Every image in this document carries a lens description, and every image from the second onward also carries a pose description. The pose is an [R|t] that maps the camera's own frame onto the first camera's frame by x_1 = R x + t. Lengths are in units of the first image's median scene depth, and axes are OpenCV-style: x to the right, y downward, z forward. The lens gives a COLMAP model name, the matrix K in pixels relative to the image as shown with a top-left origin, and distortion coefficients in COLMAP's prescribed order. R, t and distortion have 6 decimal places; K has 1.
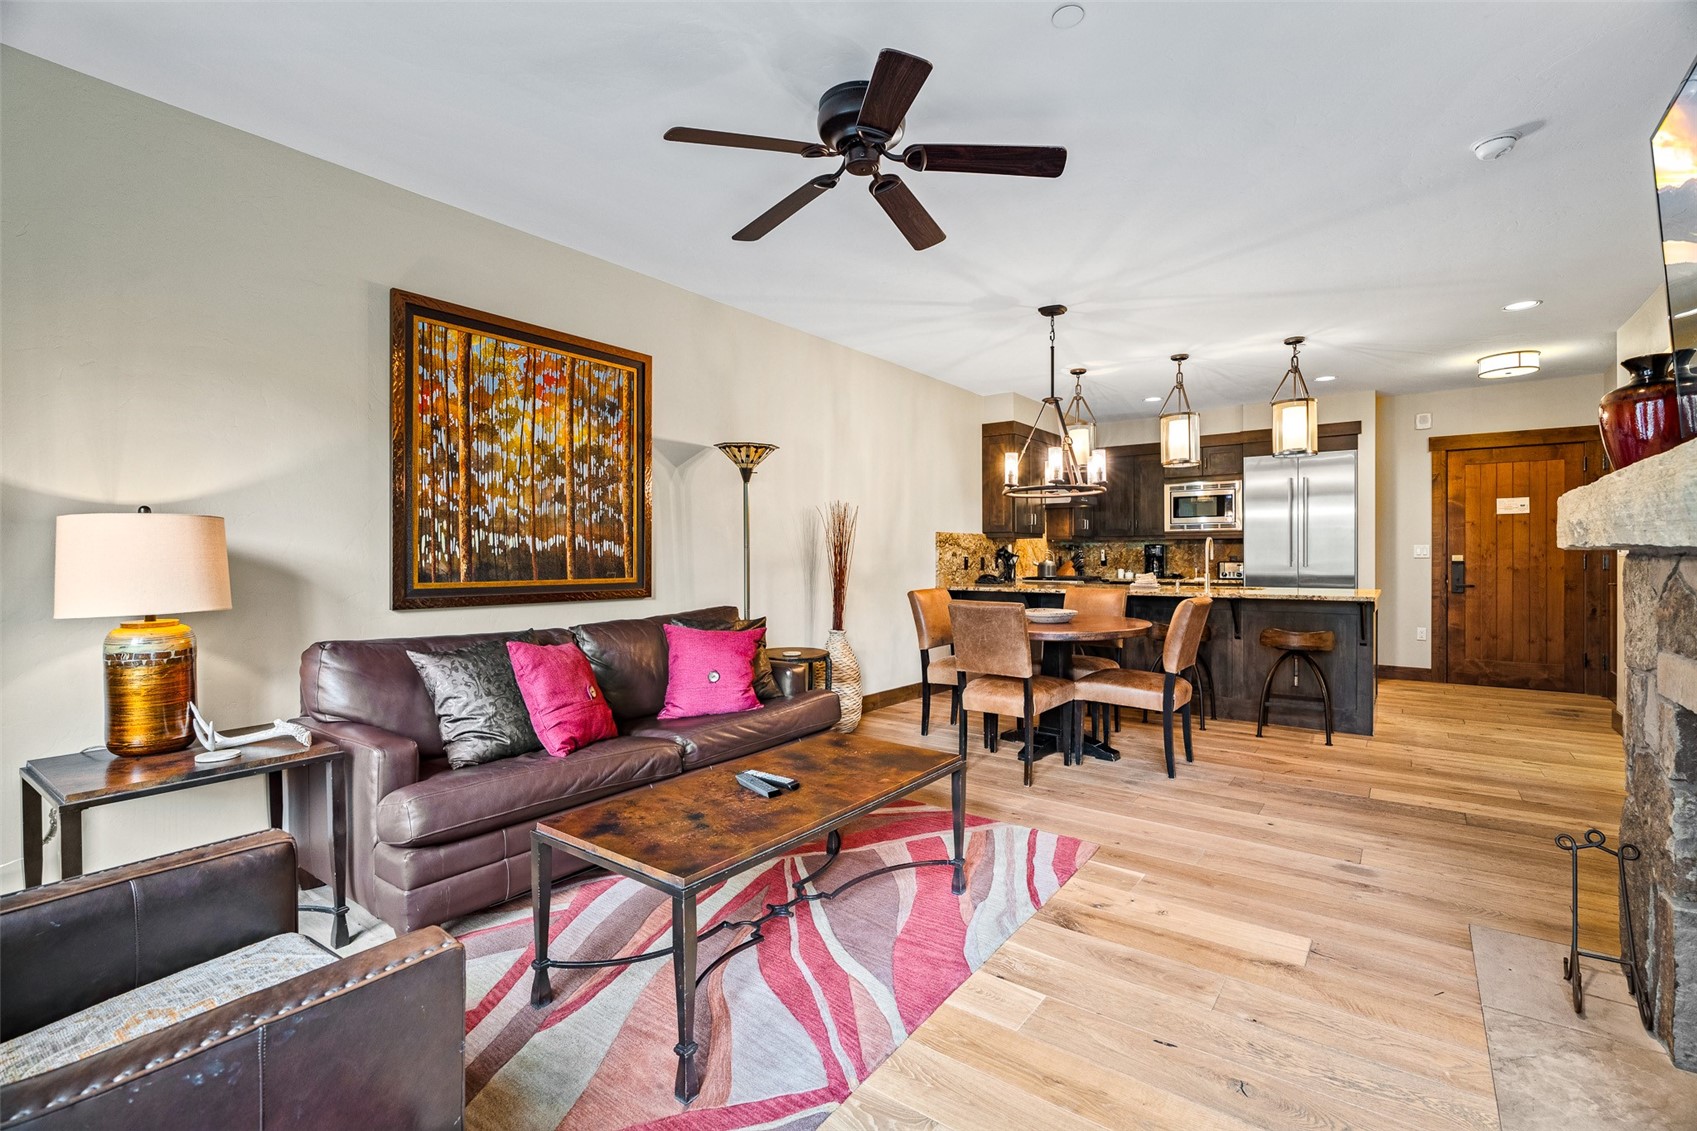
lens RADIAL K [[760.1, 0, 851.0], [0, 760.1, 560.3], [0, 0, 1]] dist [-0.015154, 0.007791]
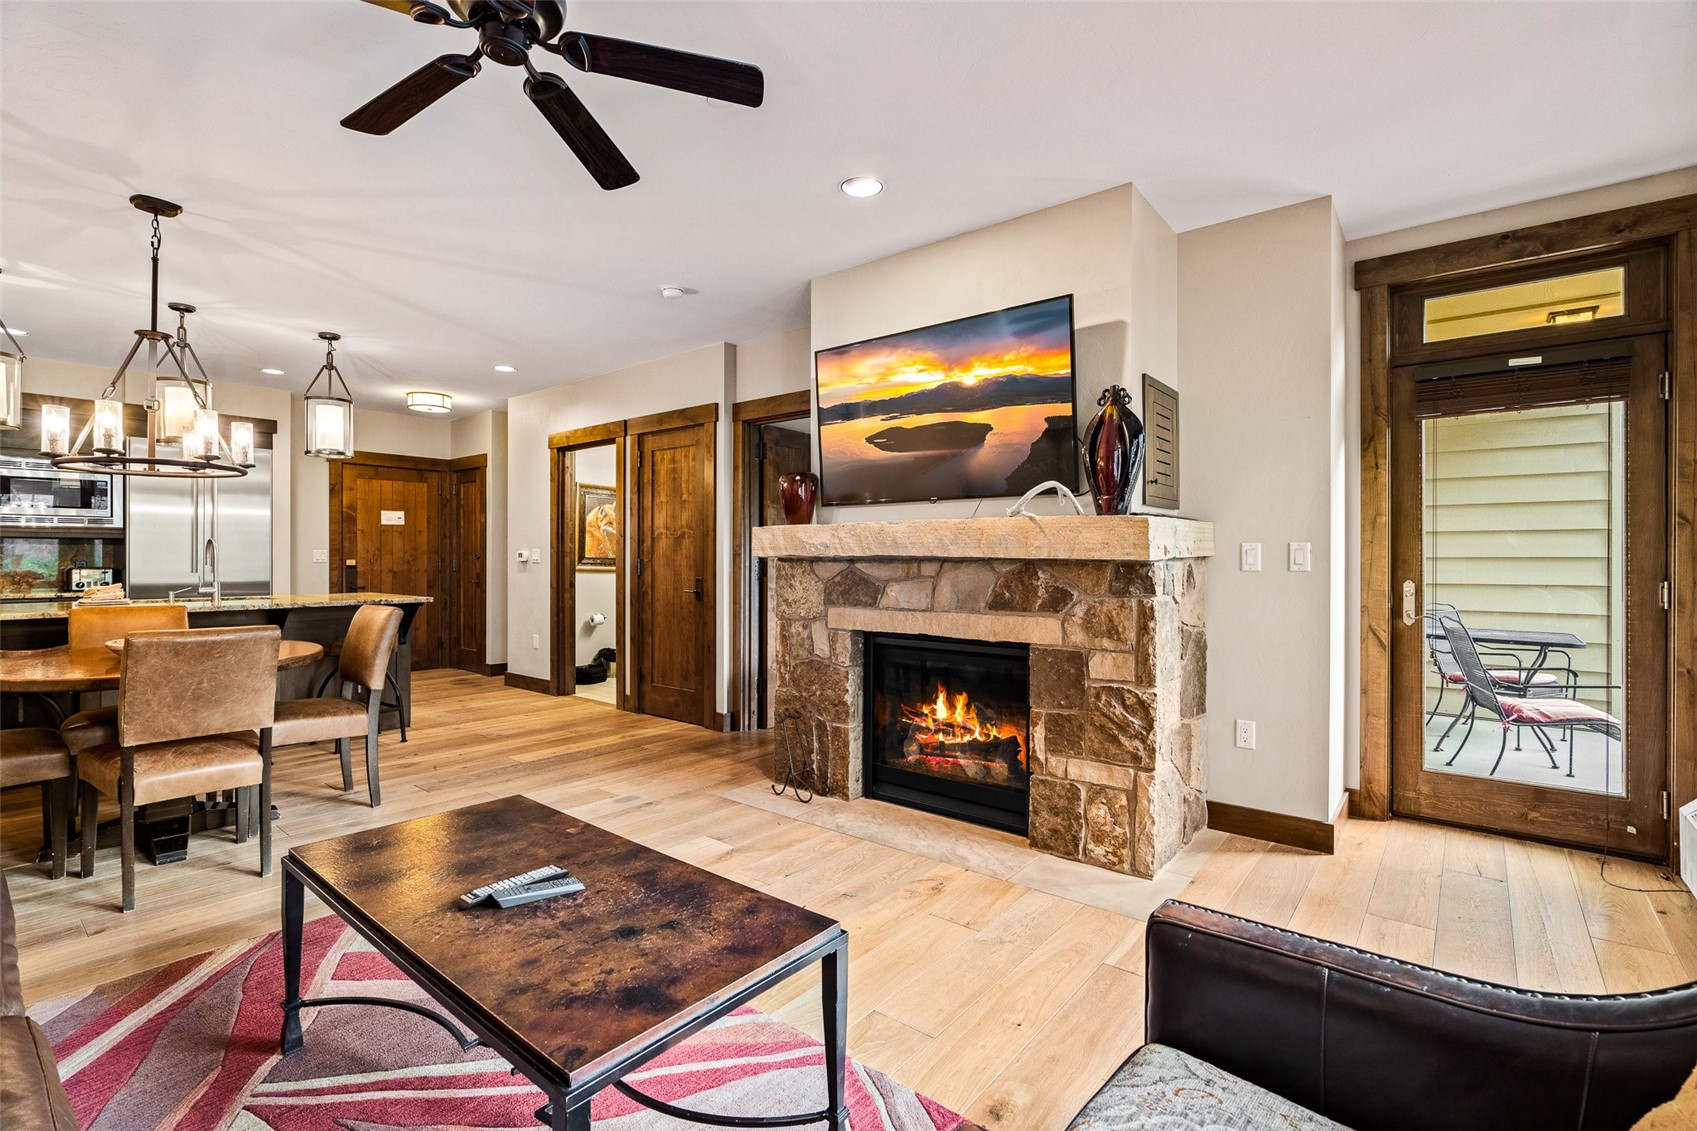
lens RADIAL K [[764.5, 0, 858.6], [0, 764.5, 552.6], [0, 0, 1]] dist [-0.012997, 0.004398]
pose [[0.036464, 0.010015, 0.999285, -0.344940], [0.006802, 0.999924, -0.010270, -0.001365], [-0.999312, 0.007172, 0.036393, 0.290123]]
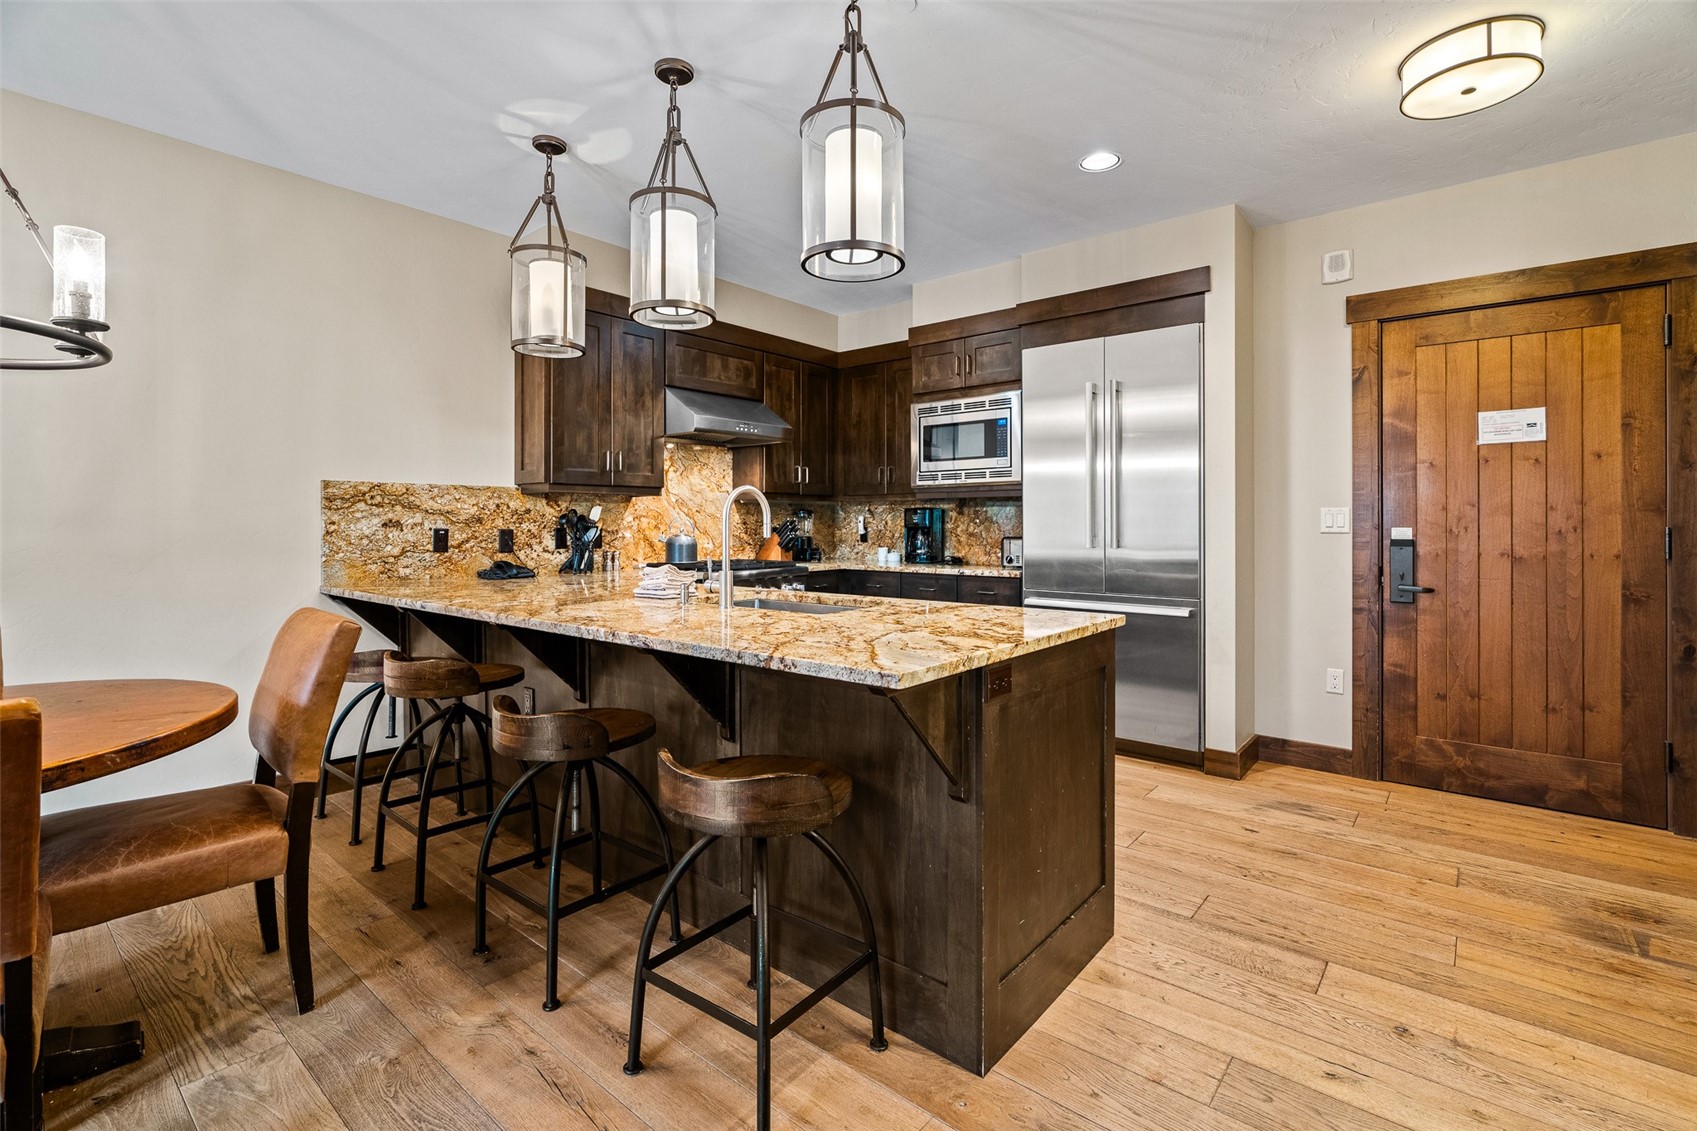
lens RADIAL K [[774.7, 0, 851.1], [0, 774.7, 523.7], [0, 0, 1]] dist [-0.001523, 0.000515]
pose [[0.998726, 0.002438, -0.050402, 0.594119], [-0.002739, 0.999979, -0.005903, -0.006929], [0.050386, 0.006034, 0.998712, 0.599086]]
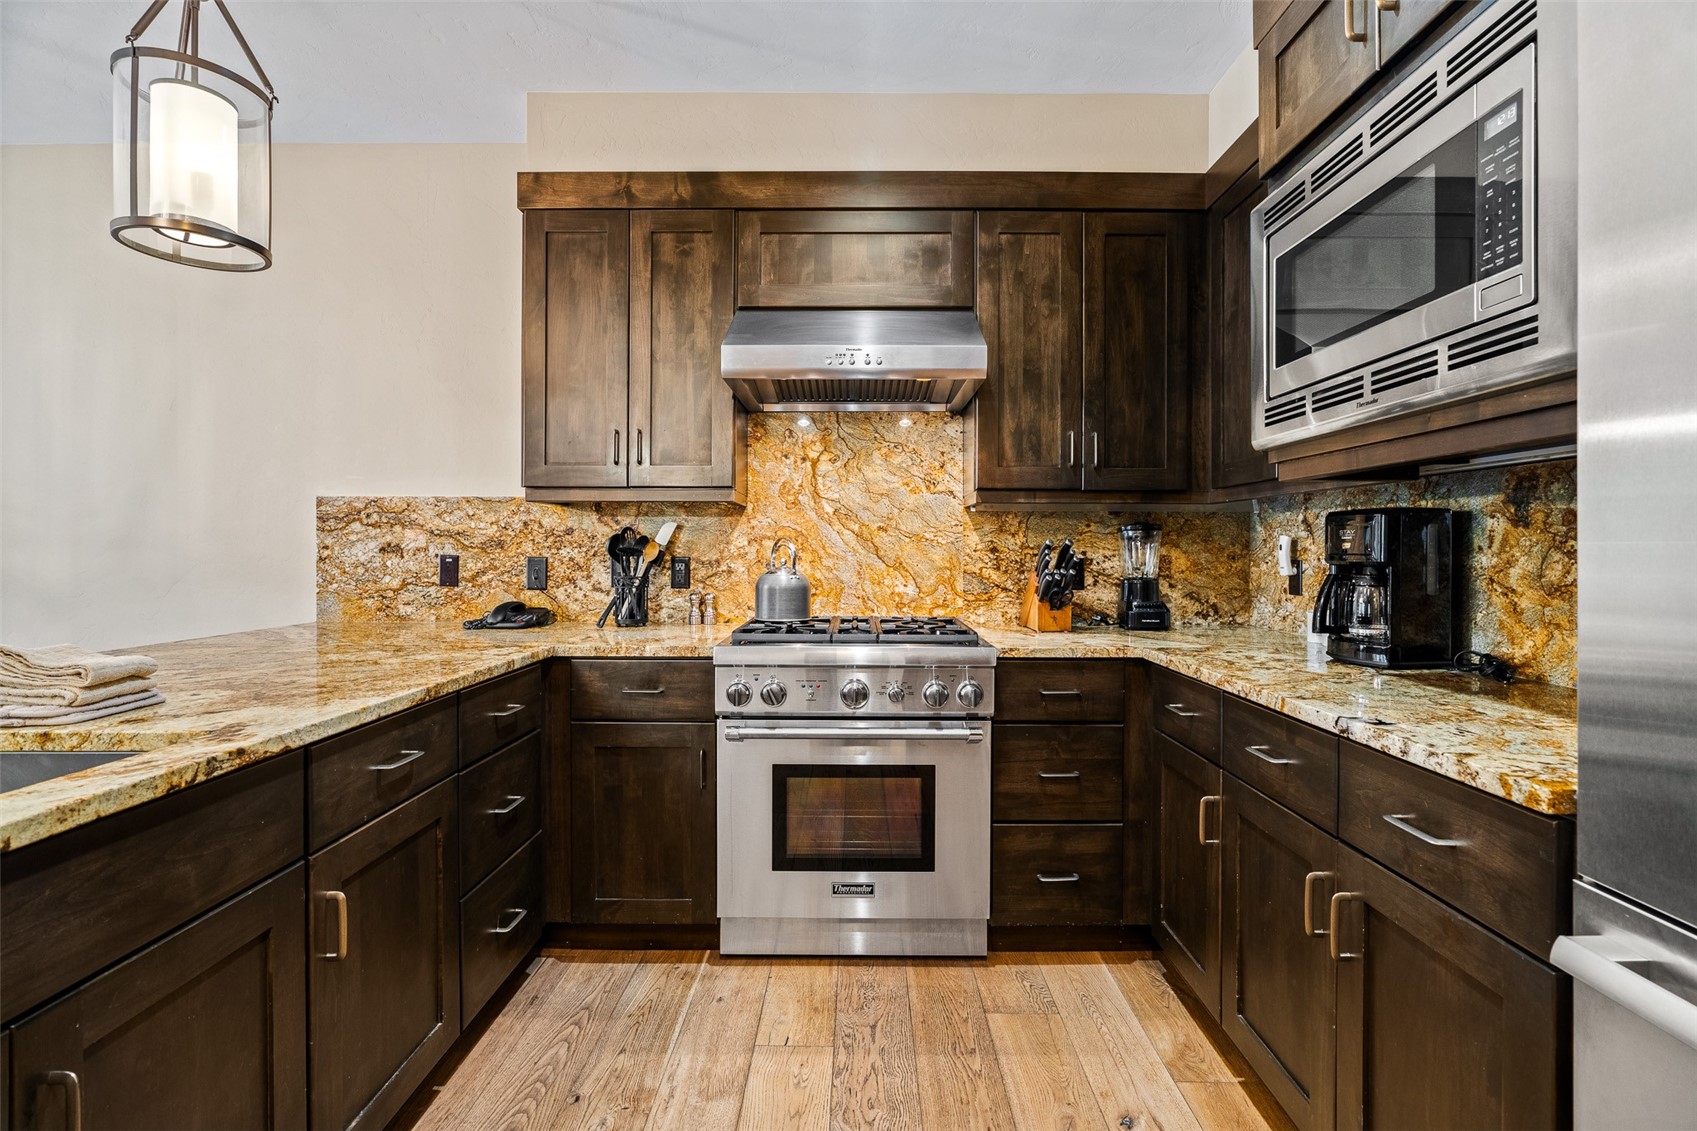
lens RADIAL K [[764.5, 0, 858.6], [0, 764.5, 552.6], [0, 0, 1]] dist [-0.012997, 0.004398]
pose [[0.591832, 0.008609, -0.806015, 0.772352], [-0.010618, 0.999939, 0.002884, -0.011774], [0.805991, 0.006851, 0.591888, 1.190700]]
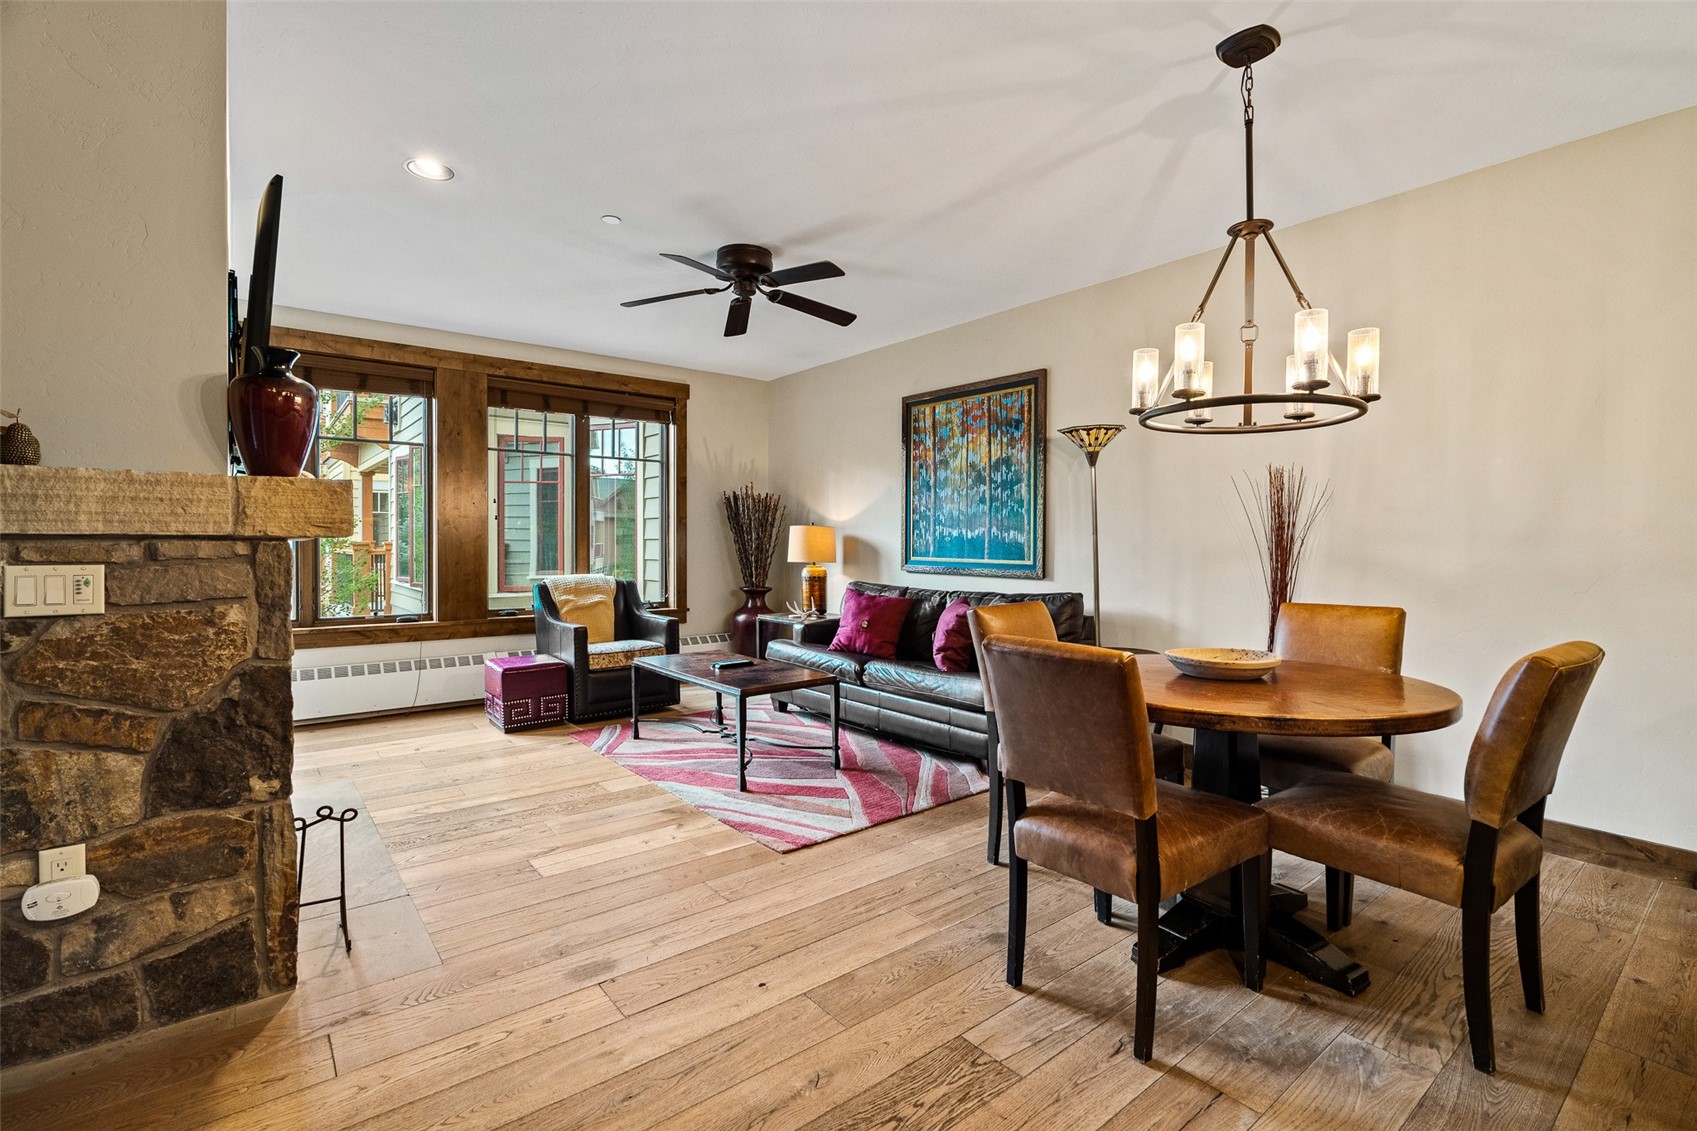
lens RADIAL K [[770.7, 0, 853.0], [0, 770.7, 551.4], [0, 0, 1]] dist [-0.002936, 0.000749]
pose [[-0.251424, 0.015554, -0.967752, 0.705418], [-0.008361, 0.999799, 0.018242, -0.008504], [0.967841, 0.012678, -0.251244, 0.761106]]
